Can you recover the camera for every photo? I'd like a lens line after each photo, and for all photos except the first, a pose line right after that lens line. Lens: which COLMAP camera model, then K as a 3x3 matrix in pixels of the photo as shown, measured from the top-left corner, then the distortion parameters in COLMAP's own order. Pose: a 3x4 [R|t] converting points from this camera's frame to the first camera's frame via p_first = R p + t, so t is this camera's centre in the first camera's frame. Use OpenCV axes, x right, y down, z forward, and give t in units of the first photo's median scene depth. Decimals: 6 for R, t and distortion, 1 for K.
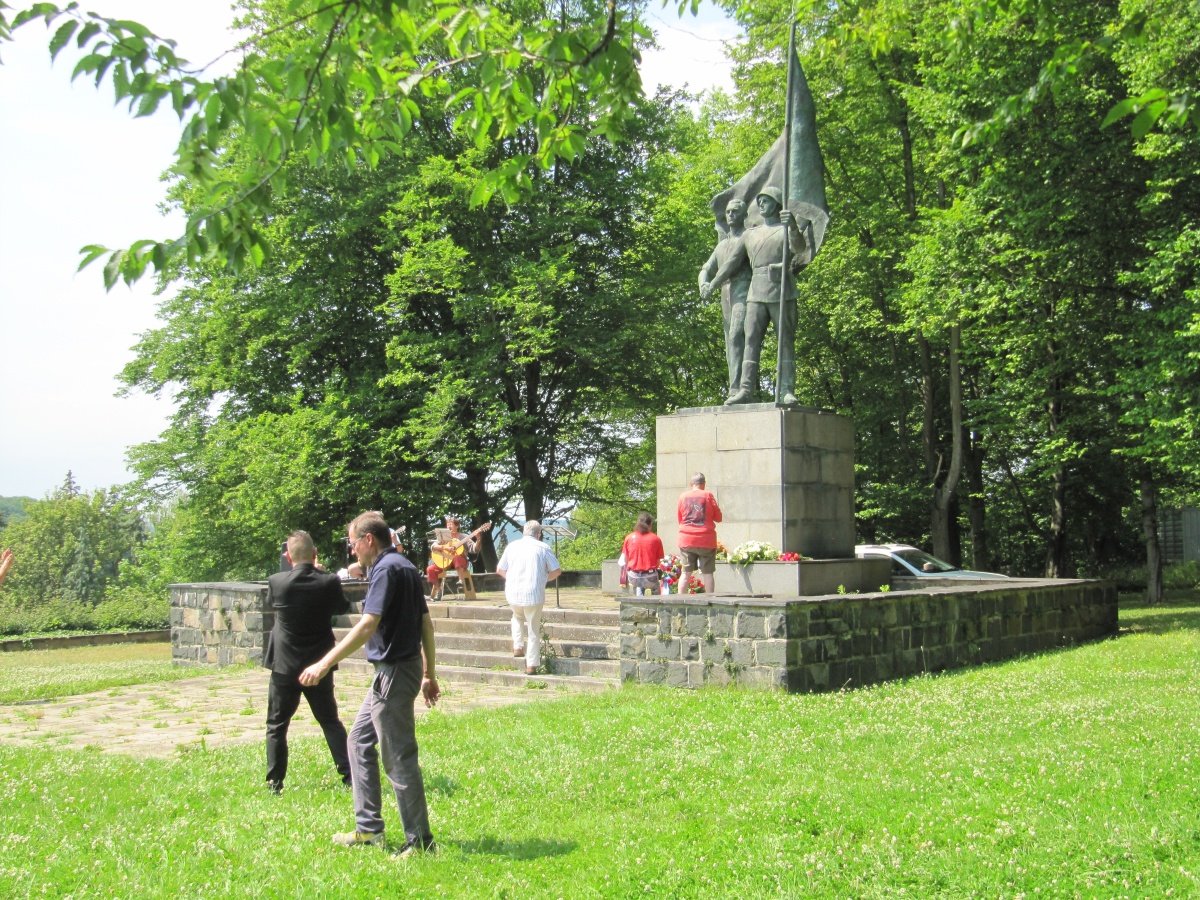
lens RADIAL K [[1480.2, 0, 557.1], [0, 1480.2, 467.3], [0, 0, 1]] dist [-0.055966, 0.265047]
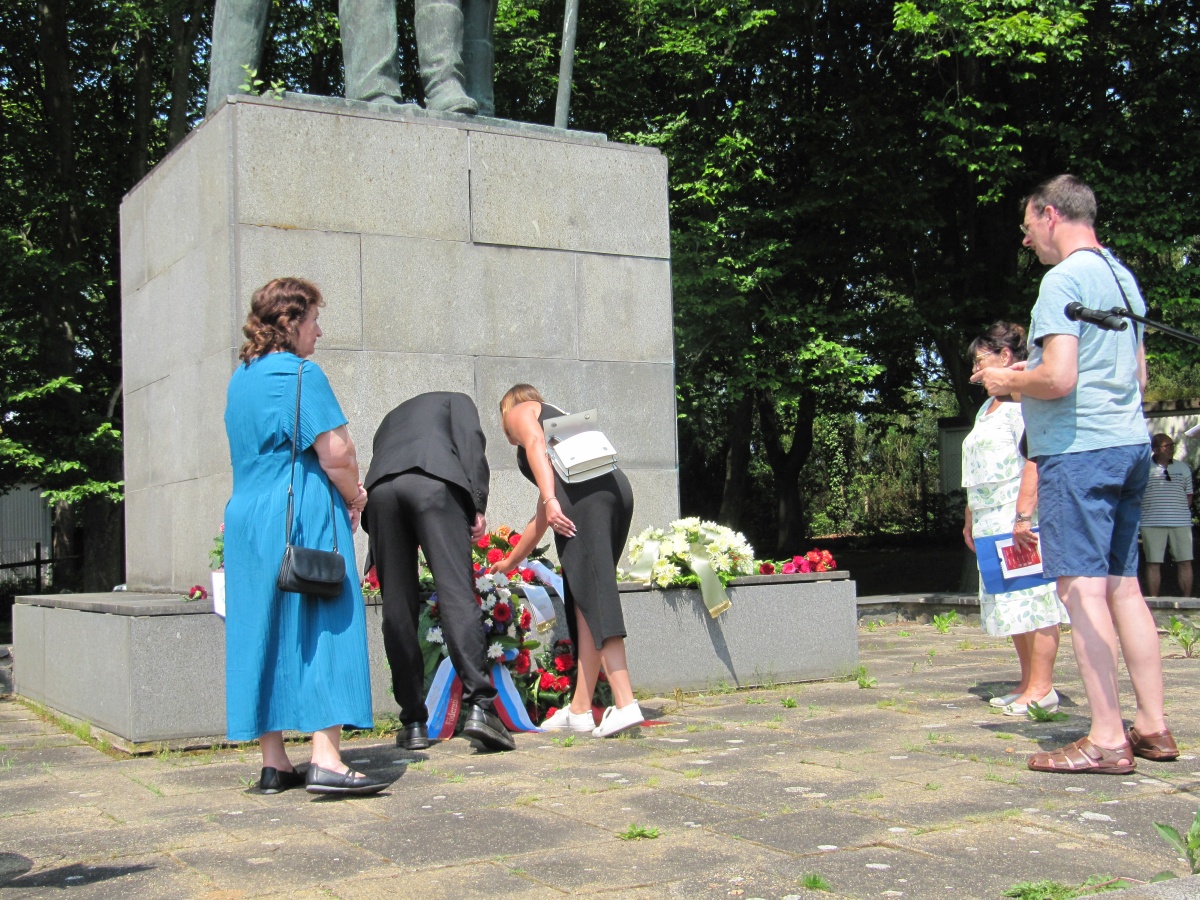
lens RADIAL K [[1460.4, 0, 589.7], [0, 1460.4, 455.7], [0, 0, 1]] dist [-0.071482, 0.289271]
pose [[0.323449, 0.055667, 0.944607, -0.175689], [-0.010035, 0.998414, -0.055401, 0.051198], [-0.946192, 0.008441, 0.323495, 0.867445]]
